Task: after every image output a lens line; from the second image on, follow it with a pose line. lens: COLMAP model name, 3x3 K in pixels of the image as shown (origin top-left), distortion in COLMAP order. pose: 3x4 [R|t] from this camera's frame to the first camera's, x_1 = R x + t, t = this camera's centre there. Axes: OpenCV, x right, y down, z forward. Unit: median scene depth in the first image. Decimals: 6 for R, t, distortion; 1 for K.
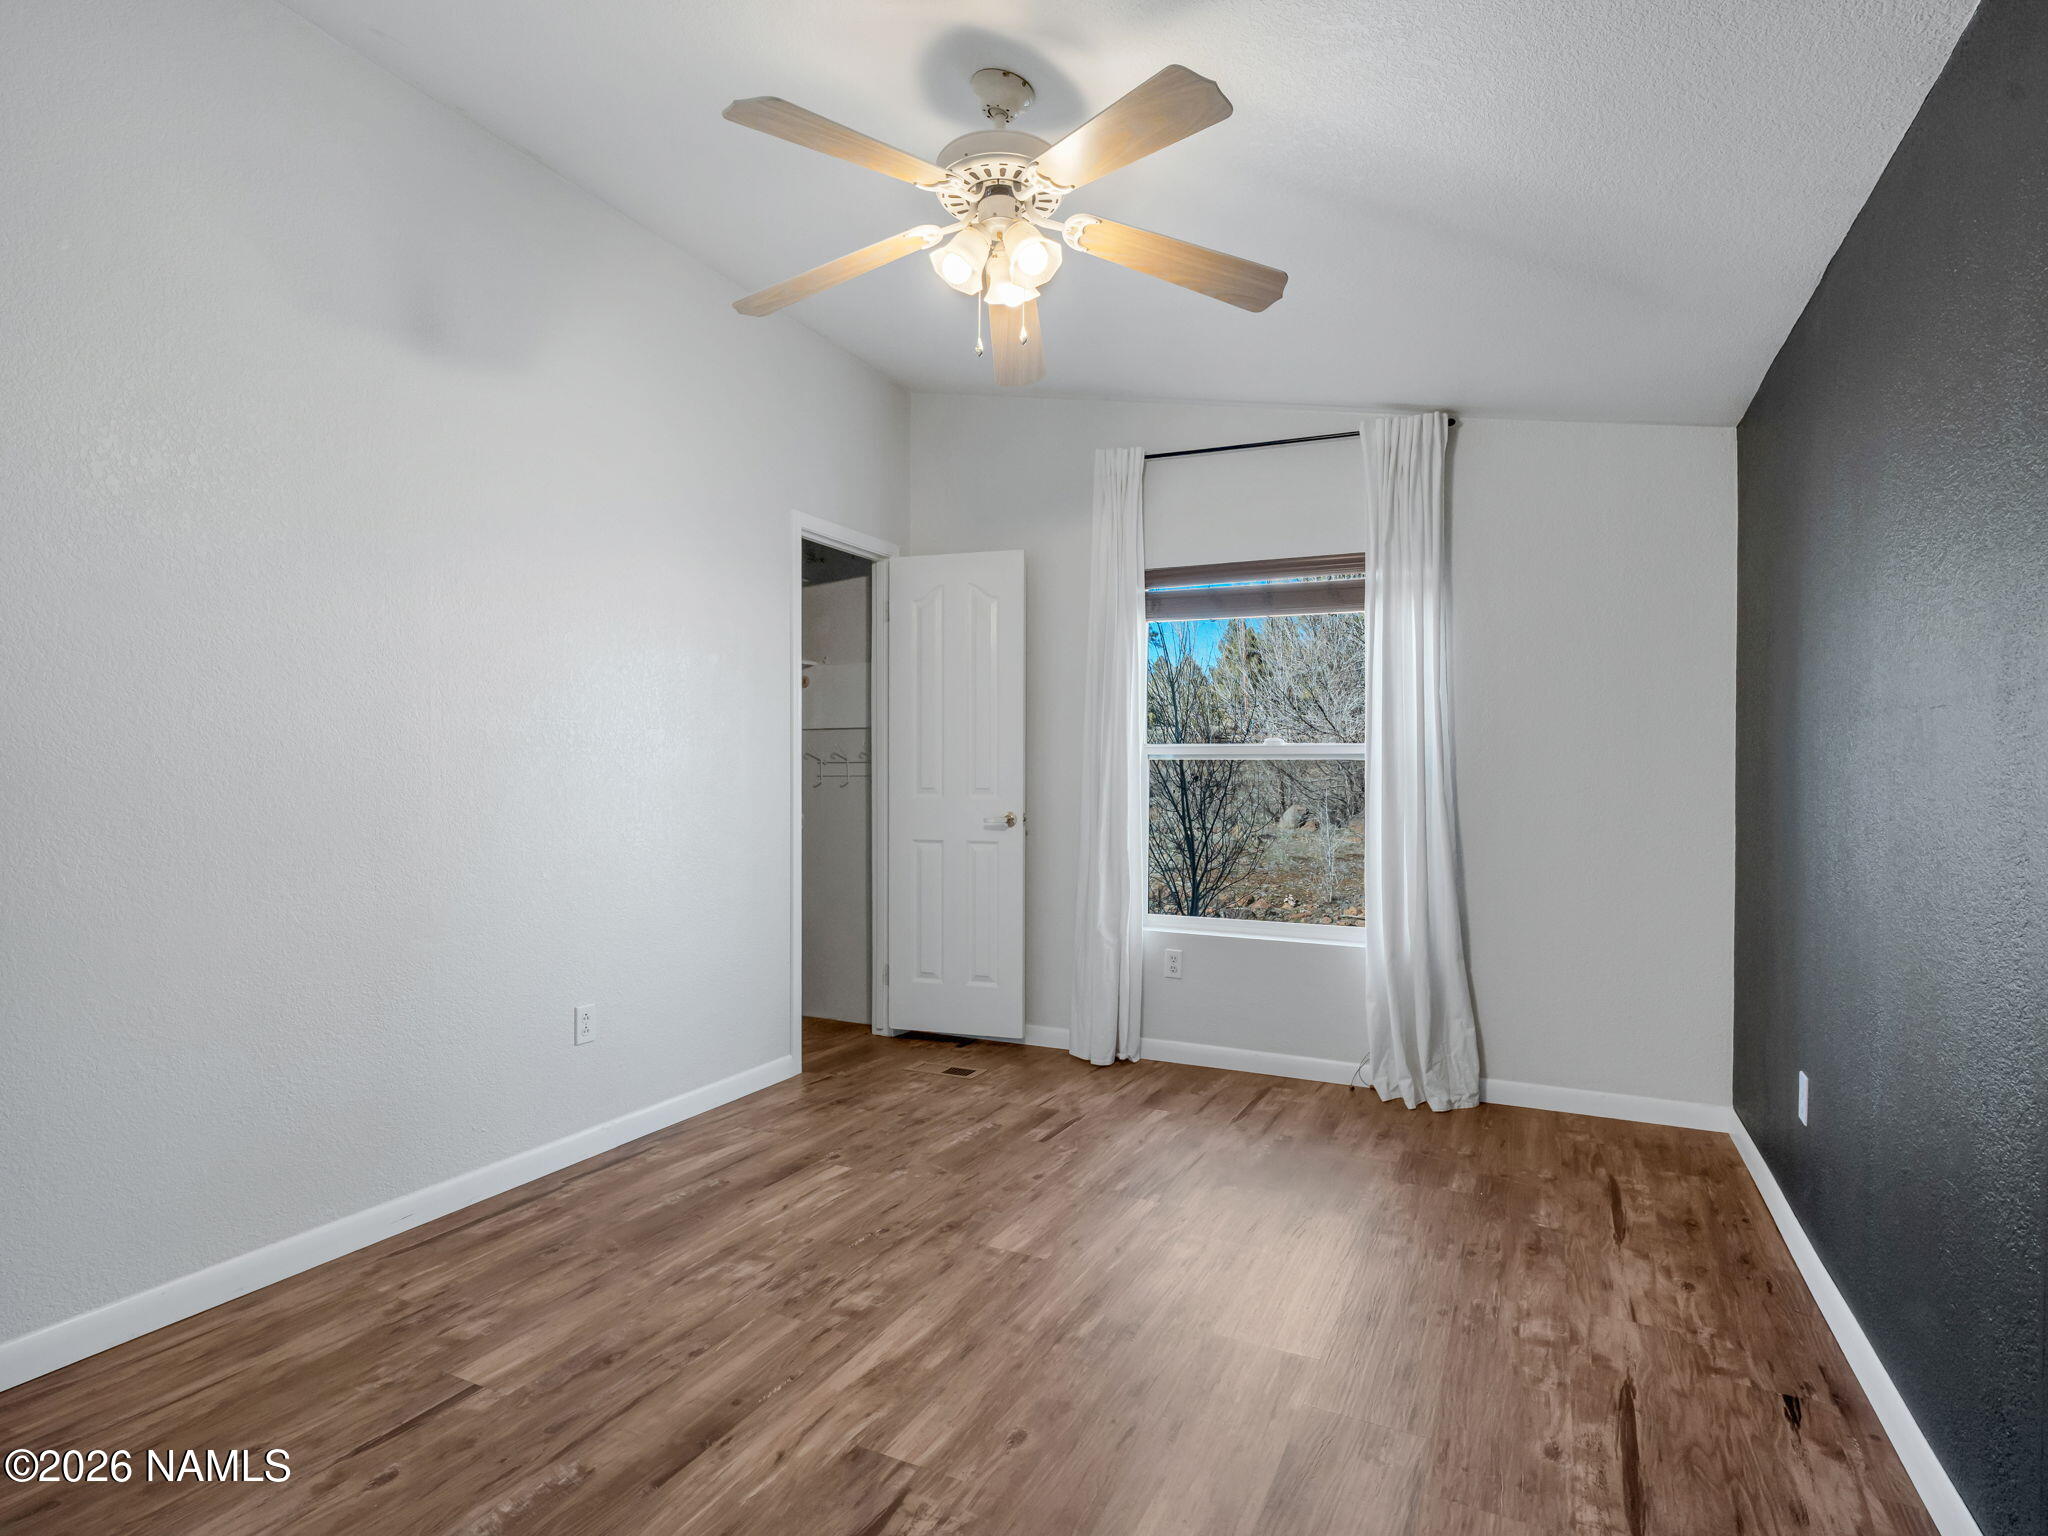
lens RADIAL K [[1053.2, 0, 1024.0], [0, 1053.2, 768.0], [0, 0, 1]] dist [-0.004631, 0.001921]
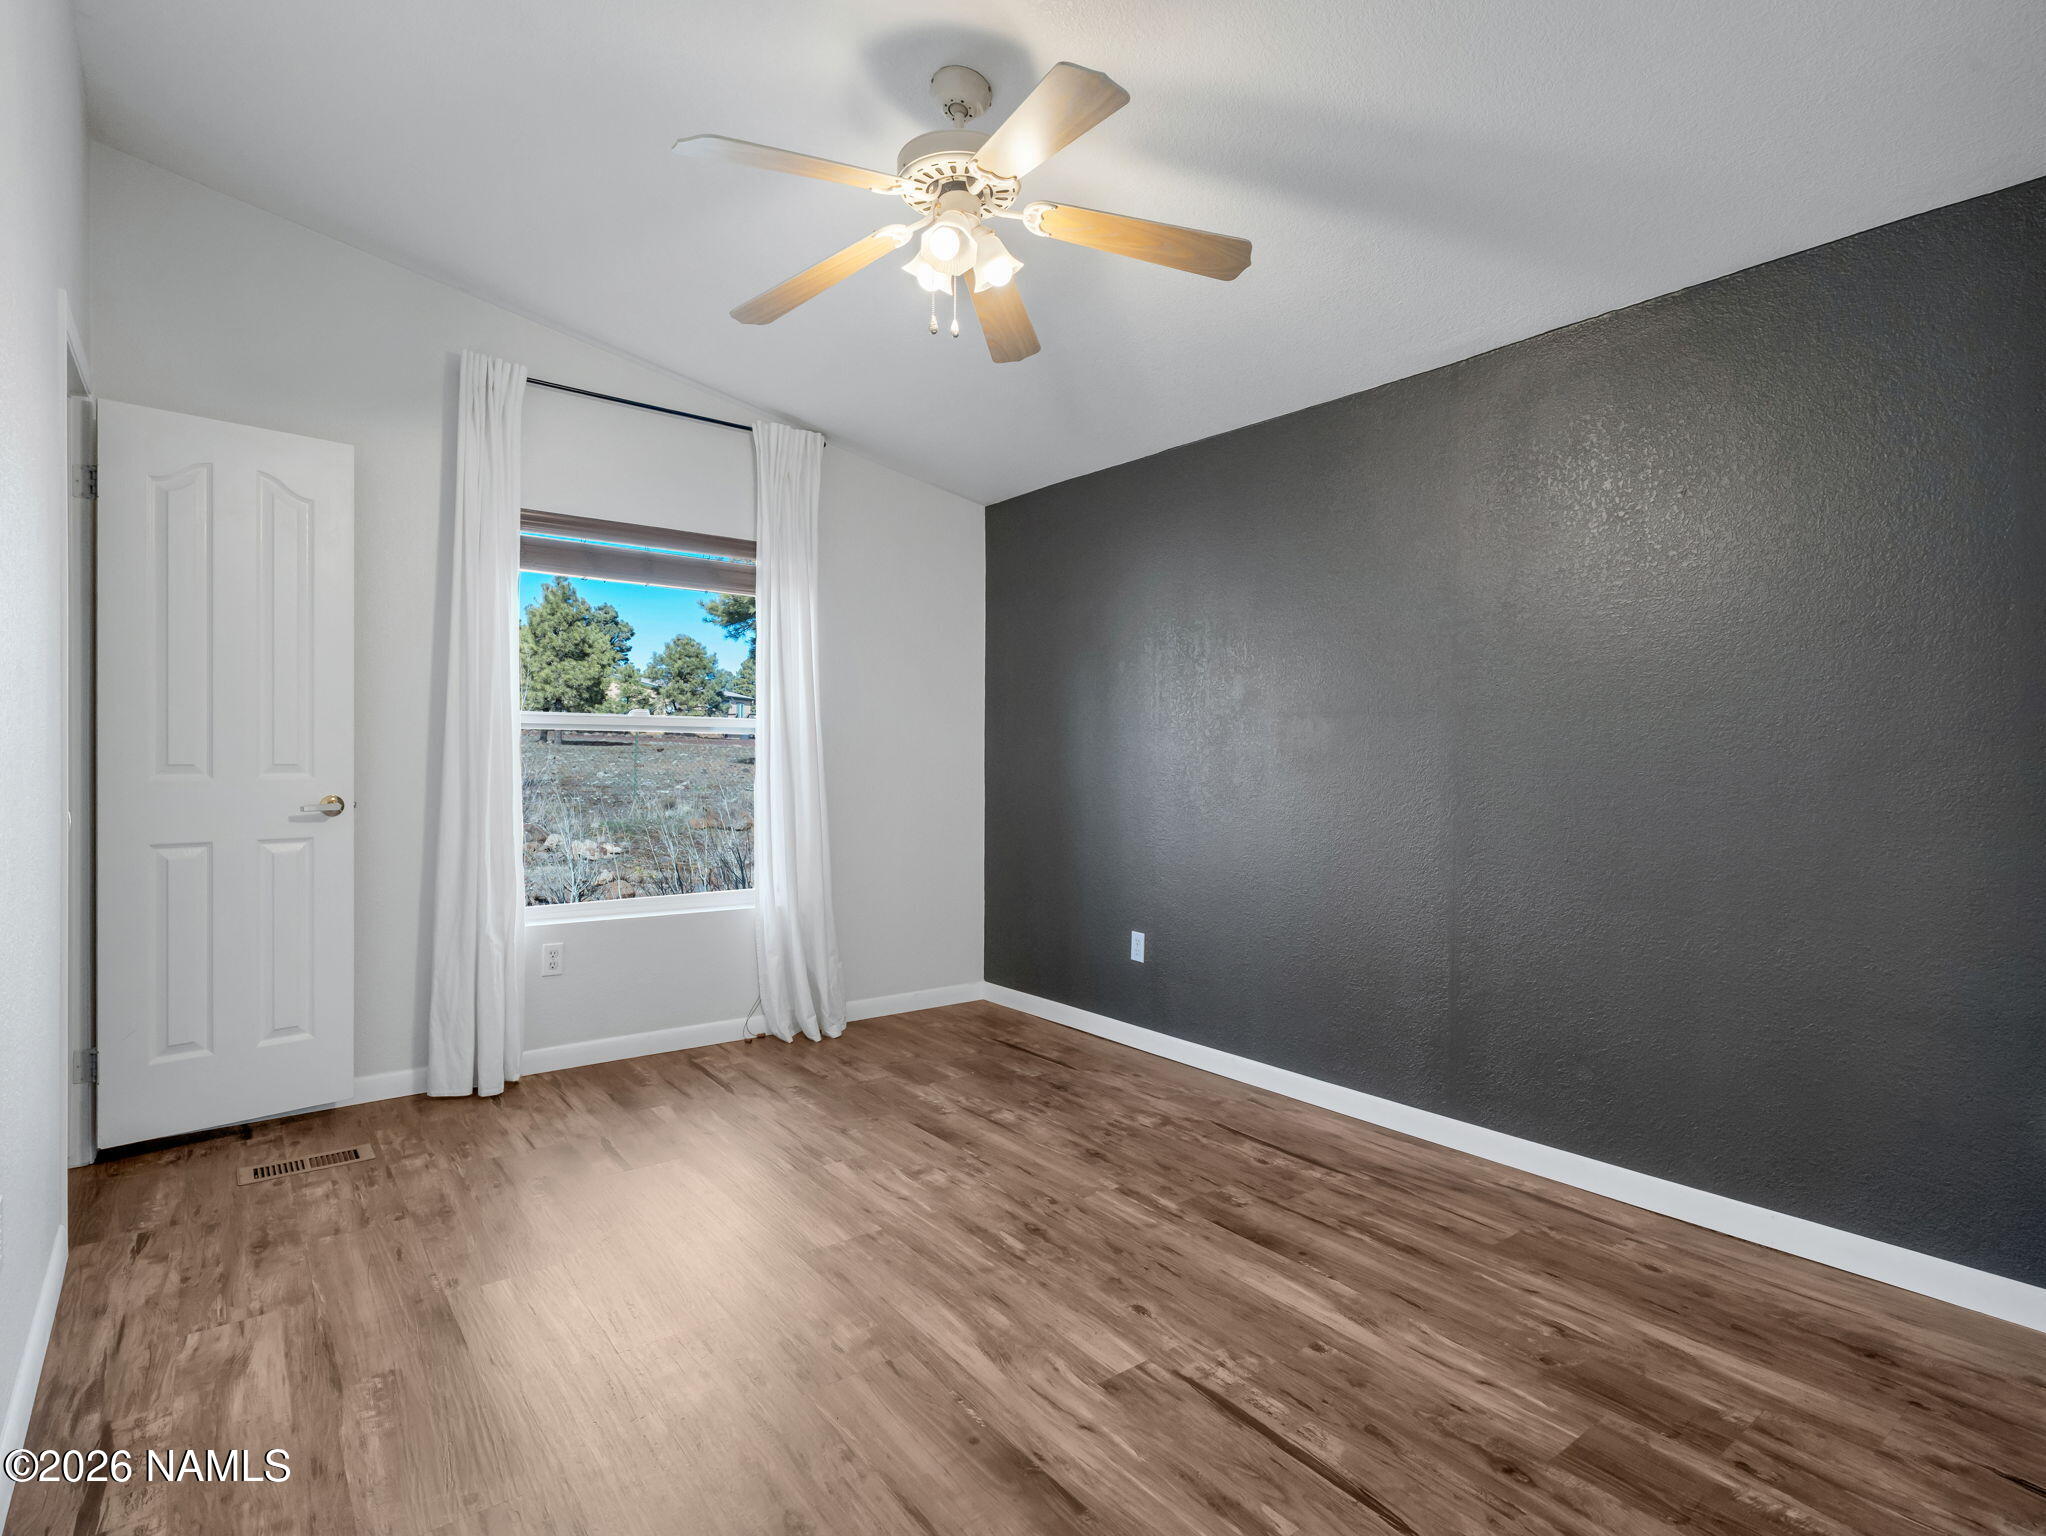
lens RADIAL K [[1060.6, 0, 1020.8], [0, 1060.6, 737.1], [0, 0, 1]] dist [-0.004996, 0.000427]
pose [[0.447724, 0.011353, 0.894100, -0.559883], [-0.010915, 0.999914, -0.007231, 0.000682], [-0.894105, -0.006521, 0.447809, 0.289203]]
